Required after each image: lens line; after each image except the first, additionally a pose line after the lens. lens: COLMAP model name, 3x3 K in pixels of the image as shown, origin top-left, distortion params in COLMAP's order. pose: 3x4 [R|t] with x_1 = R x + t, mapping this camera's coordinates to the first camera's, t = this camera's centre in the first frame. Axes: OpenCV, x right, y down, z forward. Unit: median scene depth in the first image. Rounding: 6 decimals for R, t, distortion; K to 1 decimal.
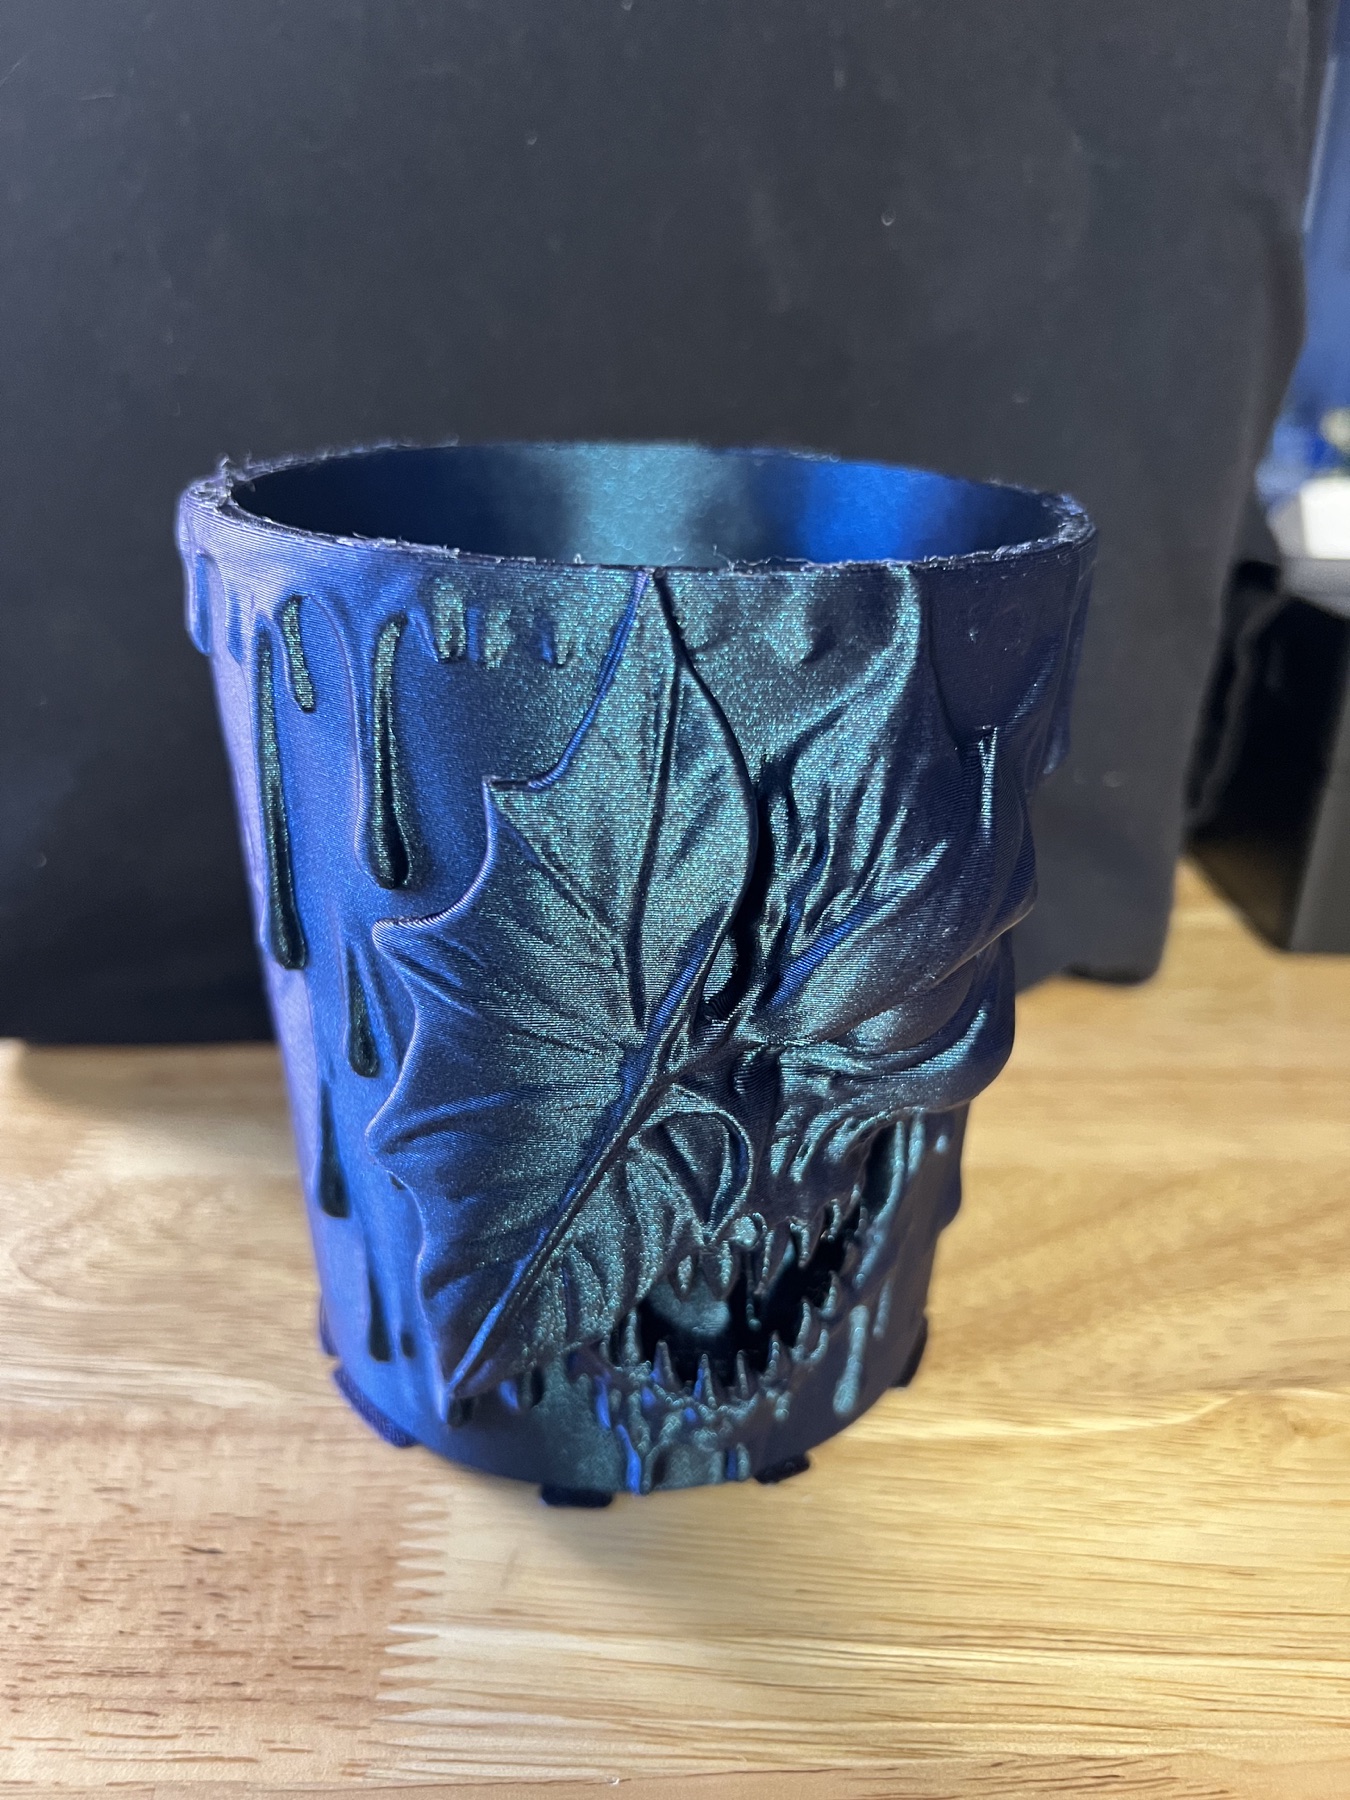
lens RADIAL K [[1380.9, 0, 700.1], [0, 1380.9, 907.0], [0, 0, 1]] dist [0.004676, -0.031016]
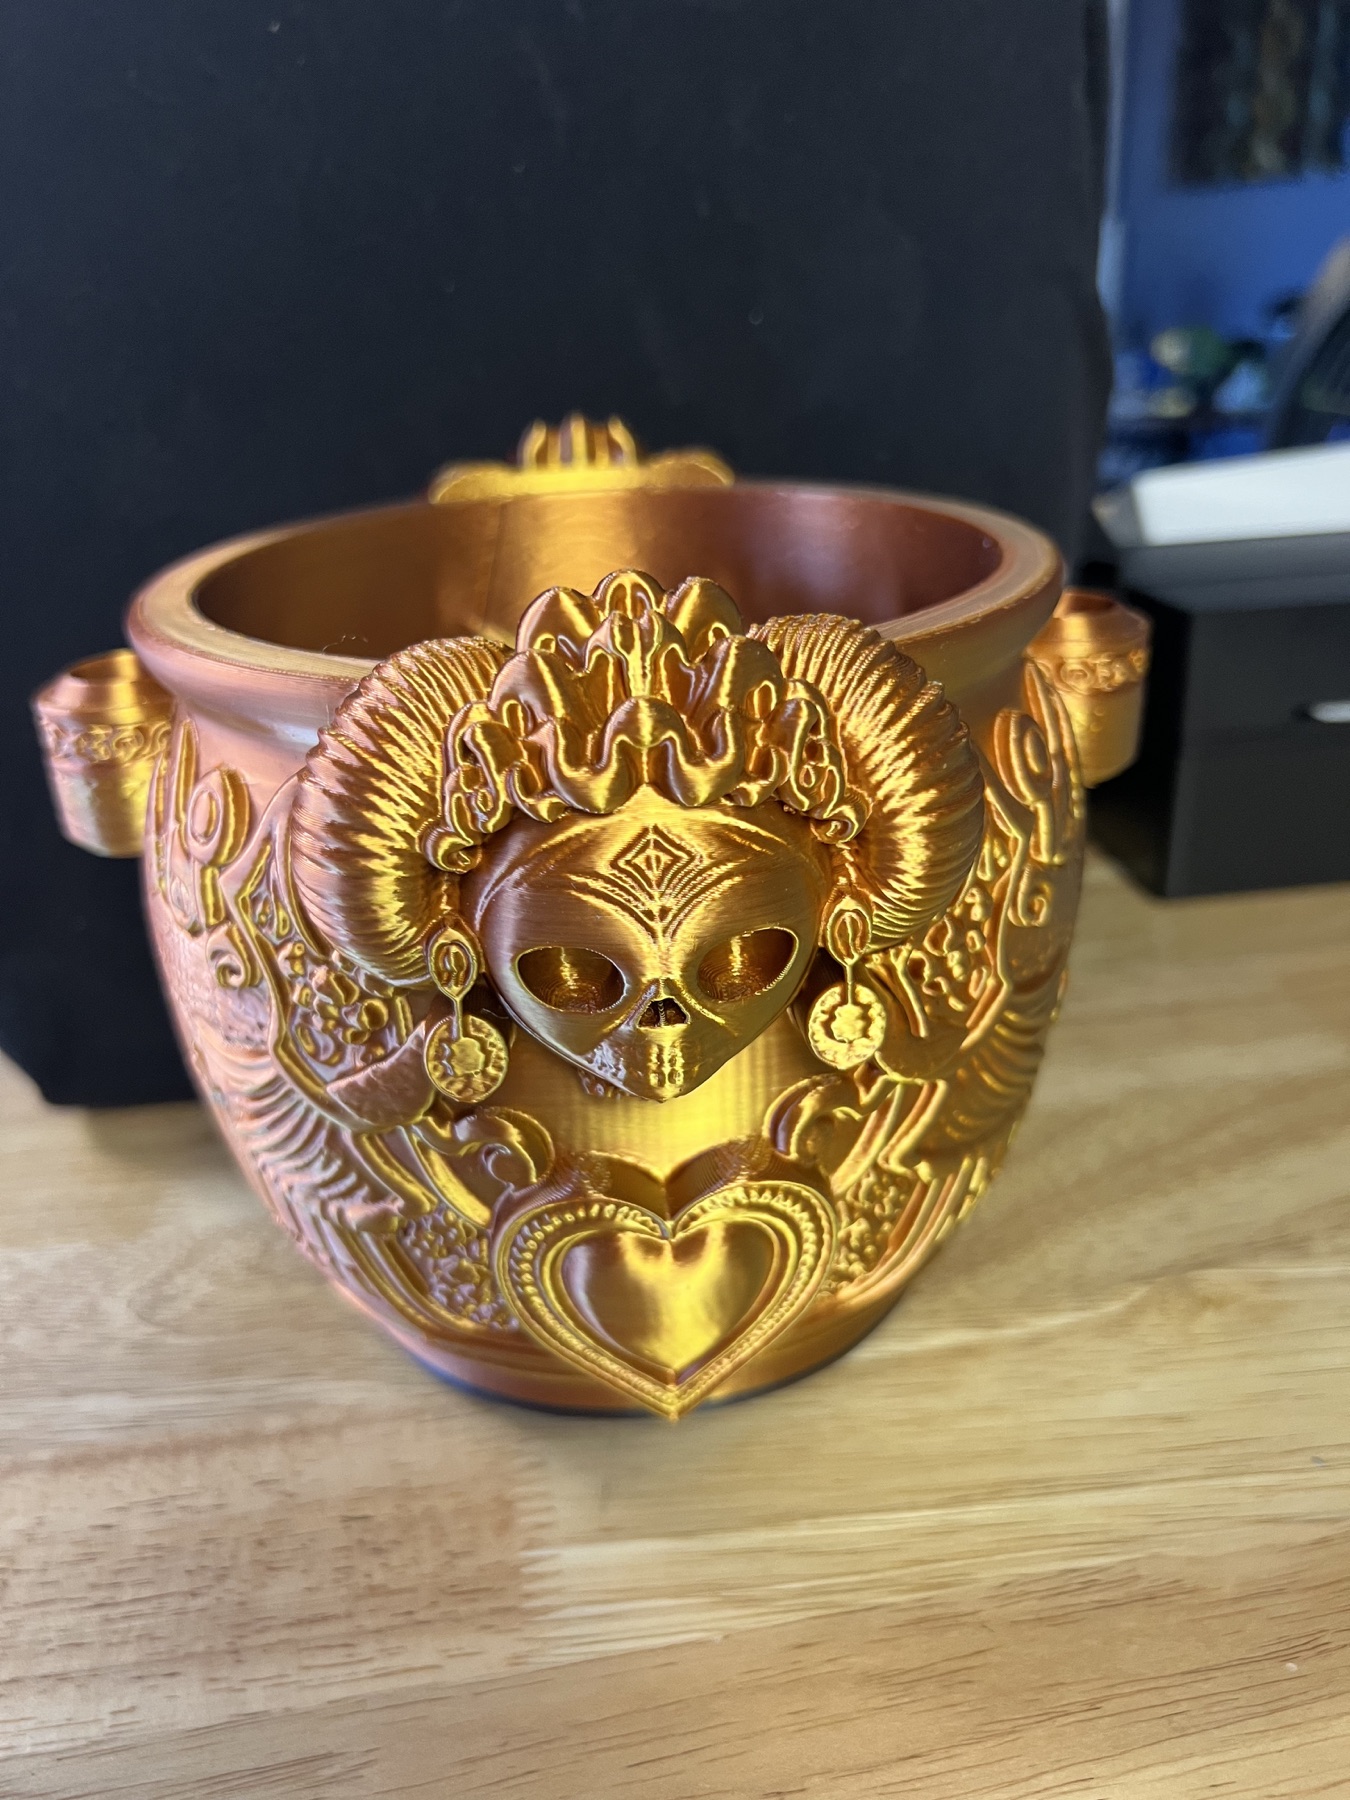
lens RADIAL K [[1380.9, 0, 685.6], [0, 1380.9, 893.7], [0, 0, 1]] dist [0.004676, -0.031016]
pose [[0.991235, -0.118296, 0.058811, -0.068314], [0.117464, 0.992924, 0.017423, -0.070417], [-0.060456, -0.010363, 0.998117, -0.227987]]
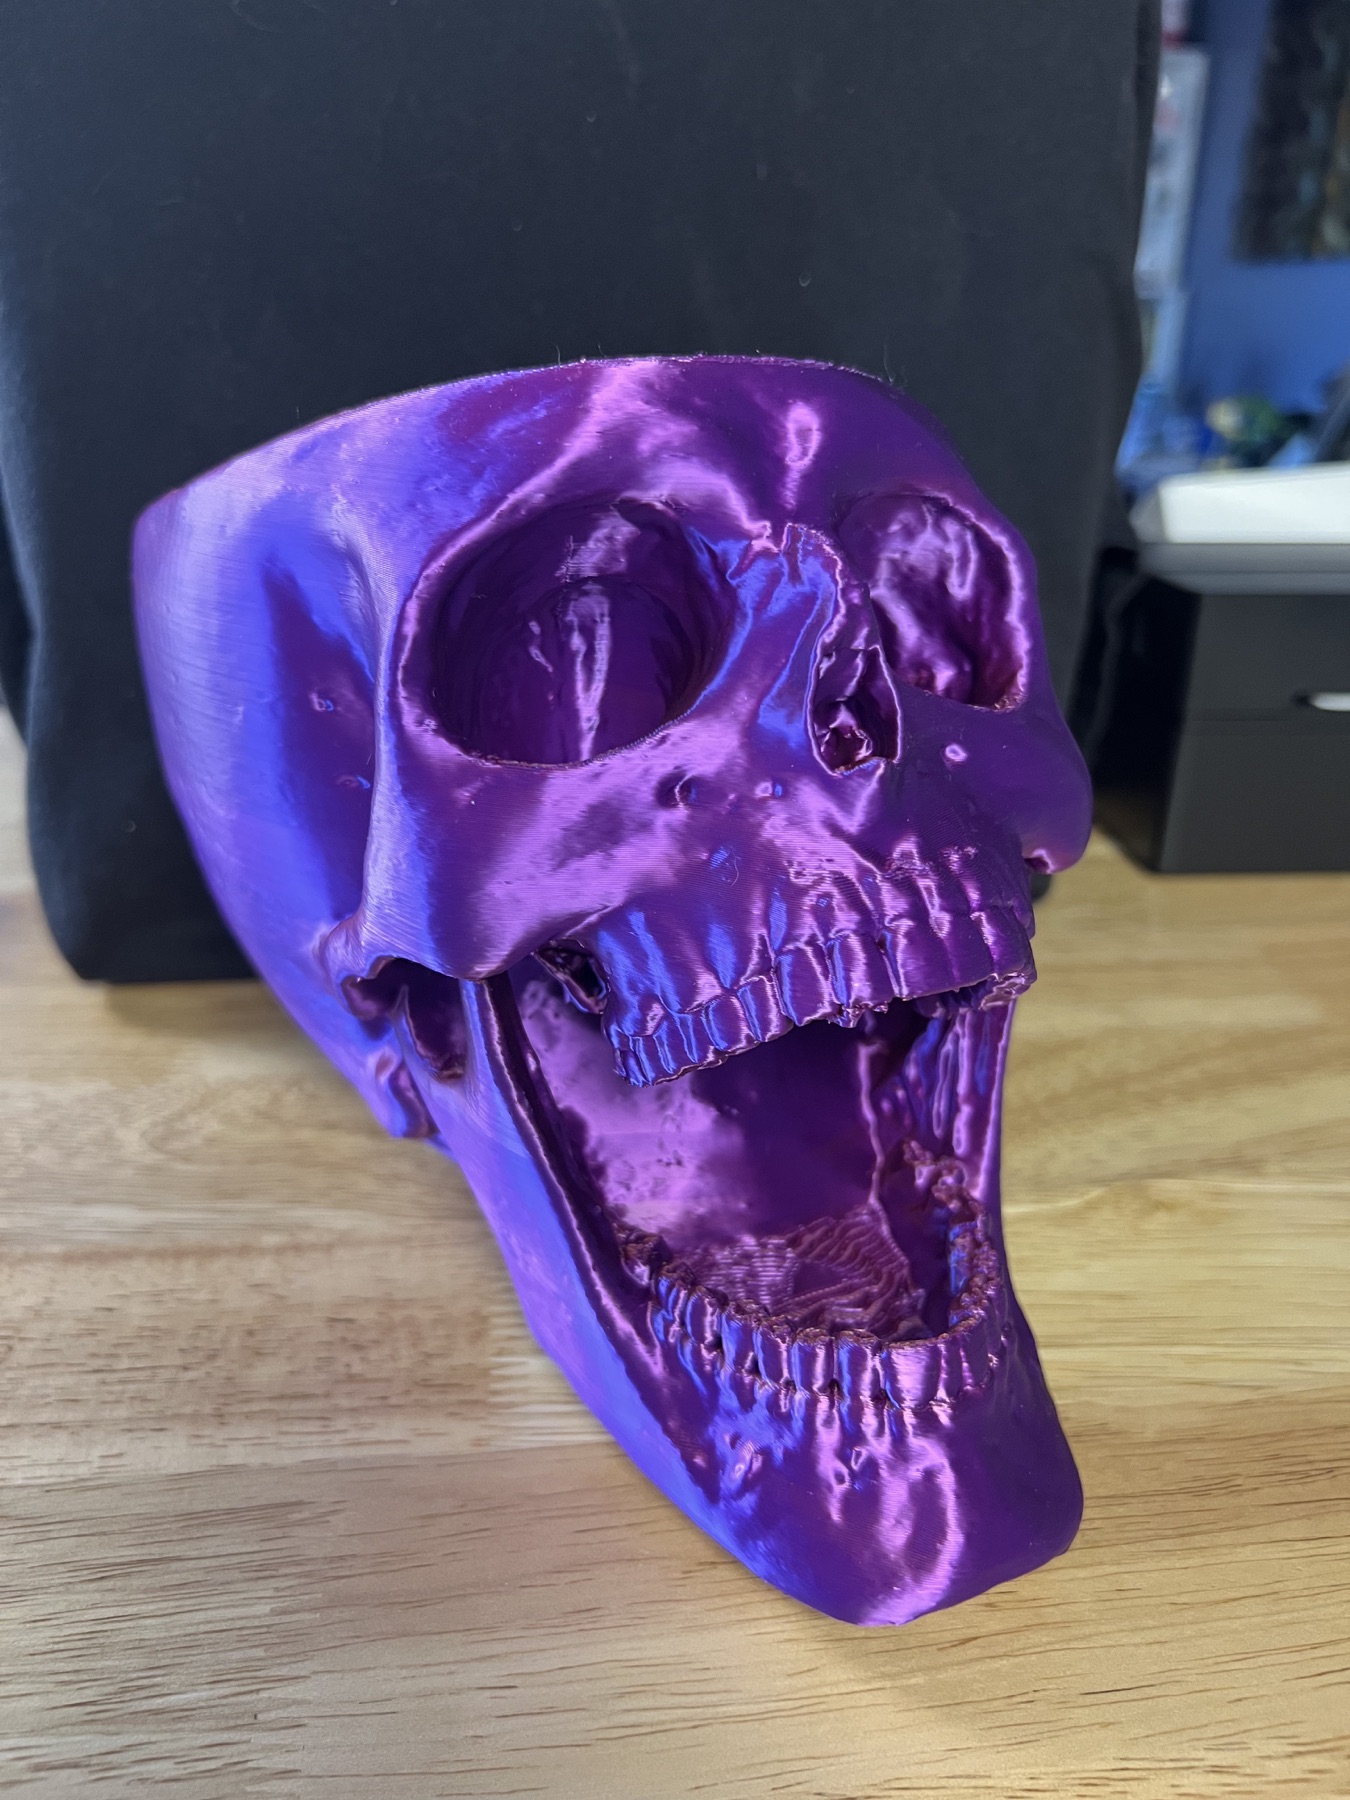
lens RADIAL K [[1380.9, 0, 680.5], [0, 1380.9, 886.4], [0, 0, 1]] dist [0.004676, -0.031016]
pose [[0.998187, -0.042847, 0.042281, -0.067557], [0.043415, 0.998978, -0.012611, 0.075481], [-0.041697, 0.014424, 0.999026, -0.315810]]
